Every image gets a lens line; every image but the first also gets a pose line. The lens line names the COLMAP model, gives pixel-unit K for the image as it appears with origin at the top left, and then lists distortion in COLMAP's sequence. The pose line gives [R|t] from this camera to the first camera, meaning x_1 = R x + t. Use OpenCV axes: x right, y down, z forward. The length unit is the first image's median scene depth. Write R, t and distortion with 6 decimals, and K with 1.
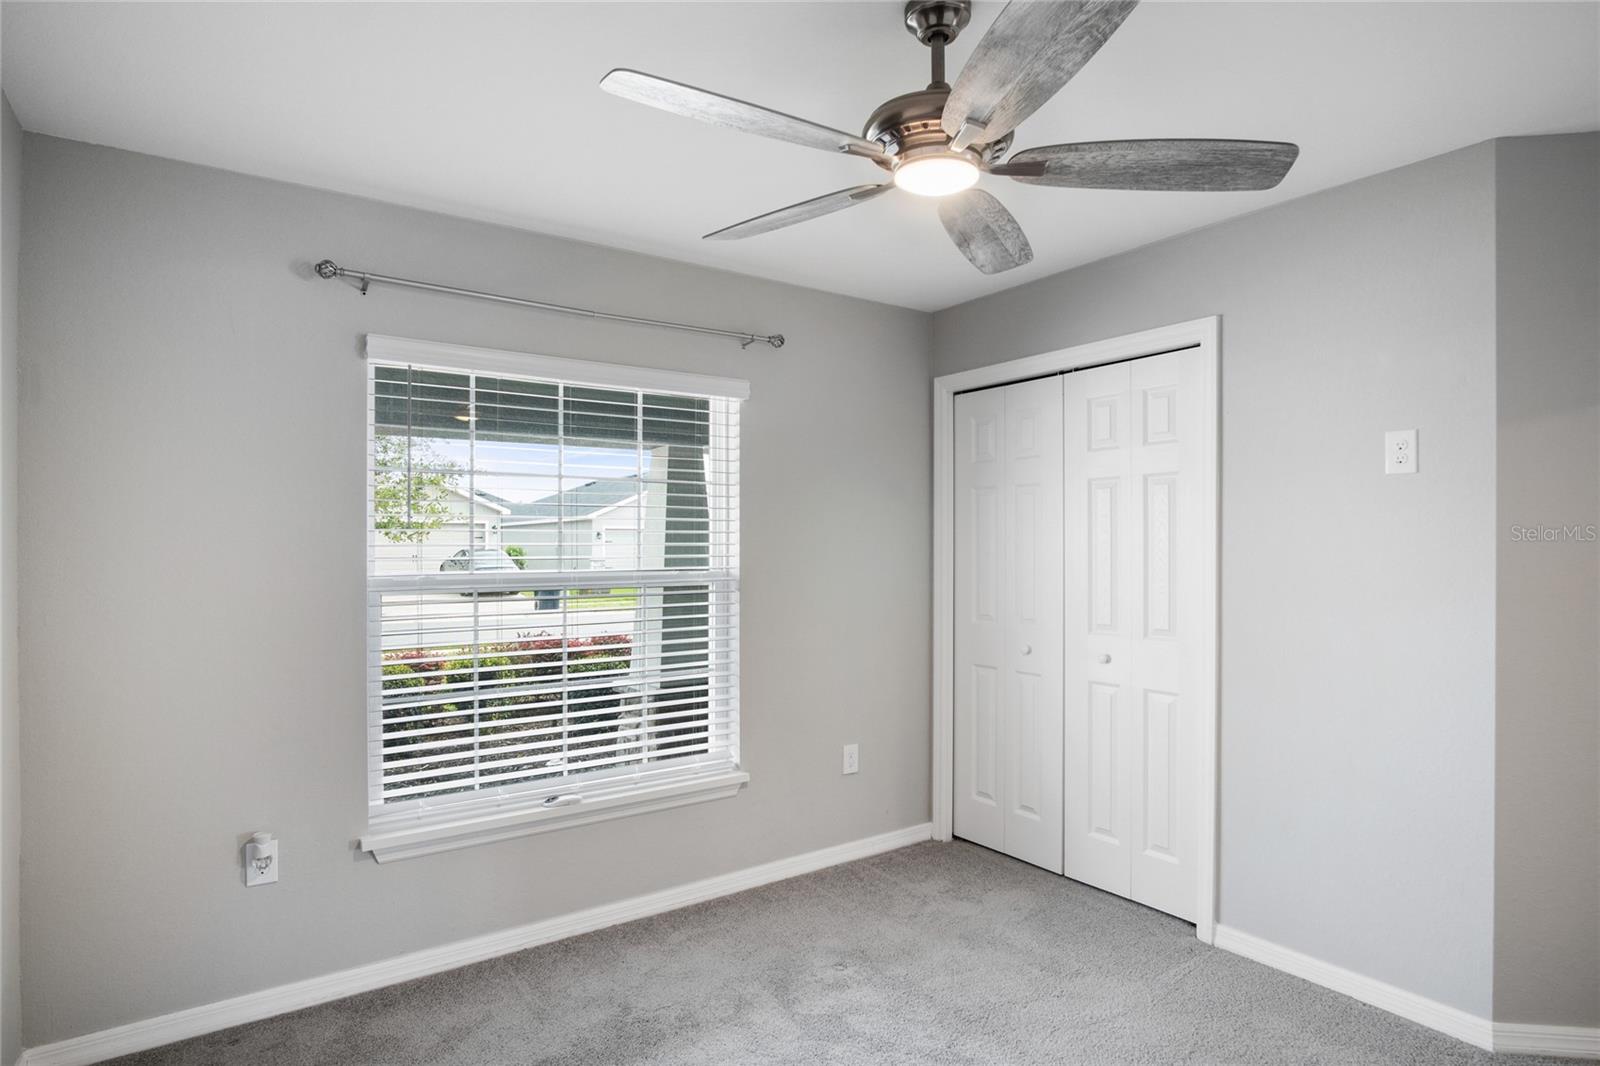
lens RADIAL K [[921.7, 0, 803.2], [0, 921.7, 553.0], [0, 0, 1]] dist [-0.001714, -0.000191]
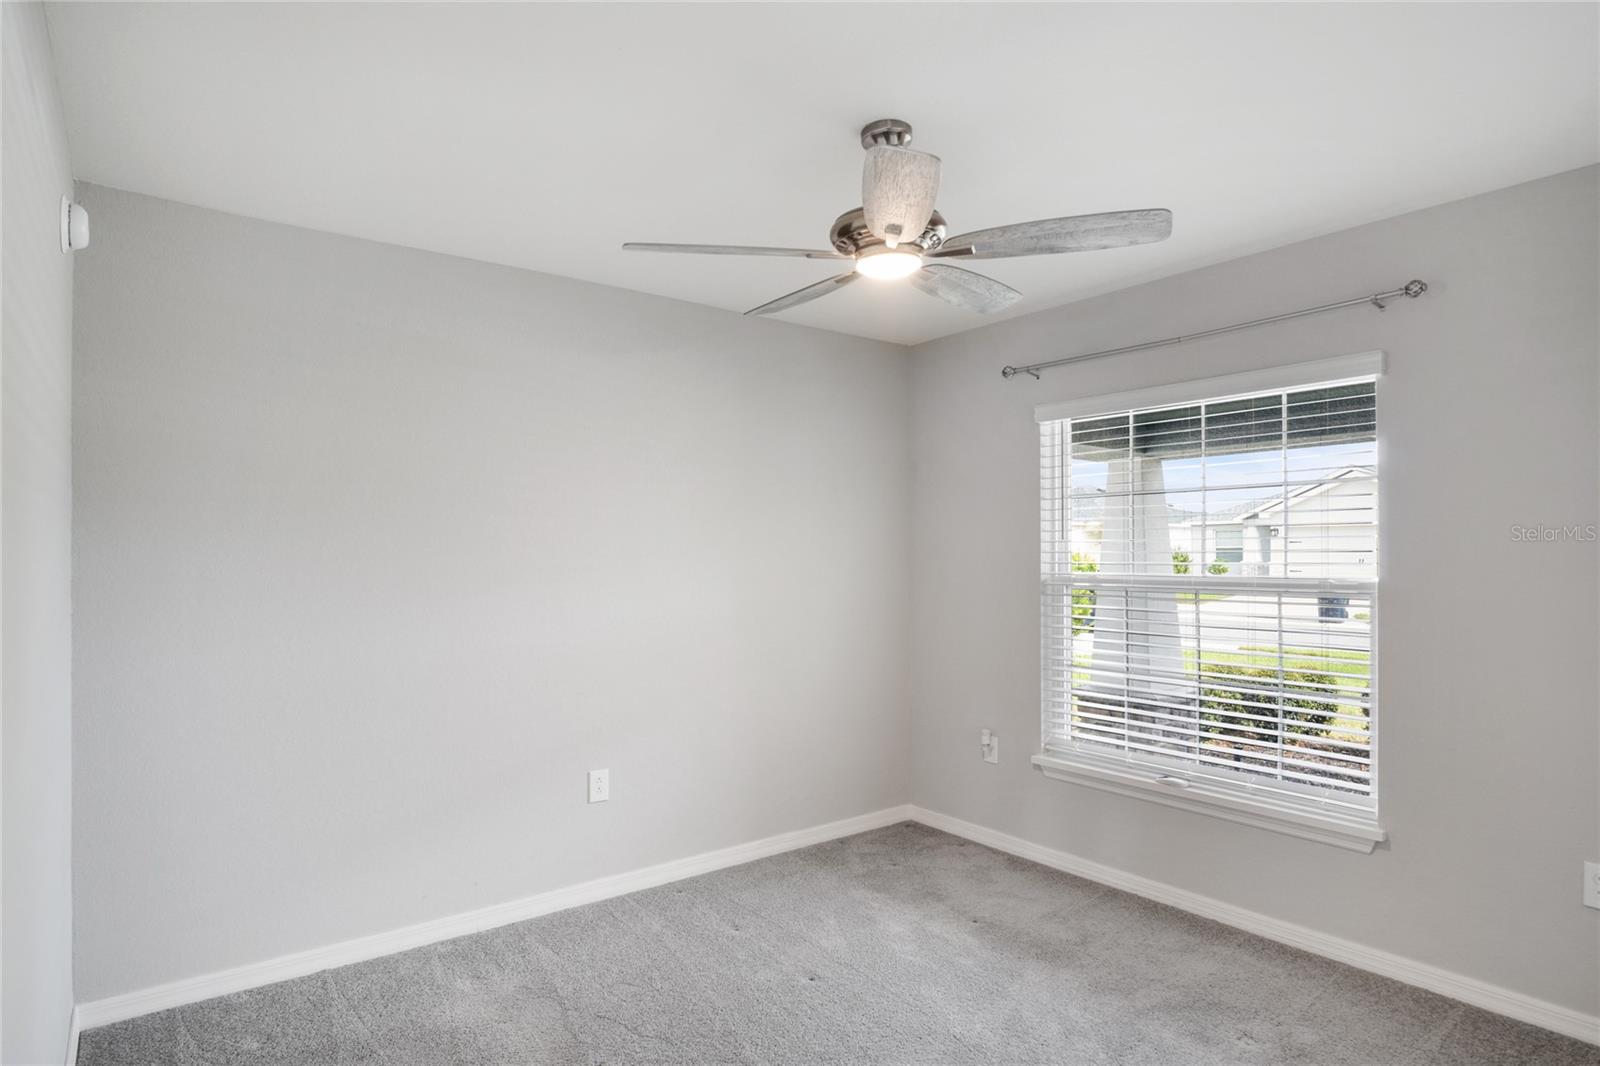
lens RADIAL K [[856.3, 0, 798.4], [0, 856.3, 527.8], [0, 0, 1]] dist [-0.029633, 0.006941]
pose [[0.024394, -0.029367, -0.999271, 0.746231], [-0.007516, 0.999535, -0.029558, -0.003223], [0.999674, 0.008231, 0.024162, 0.512350]]
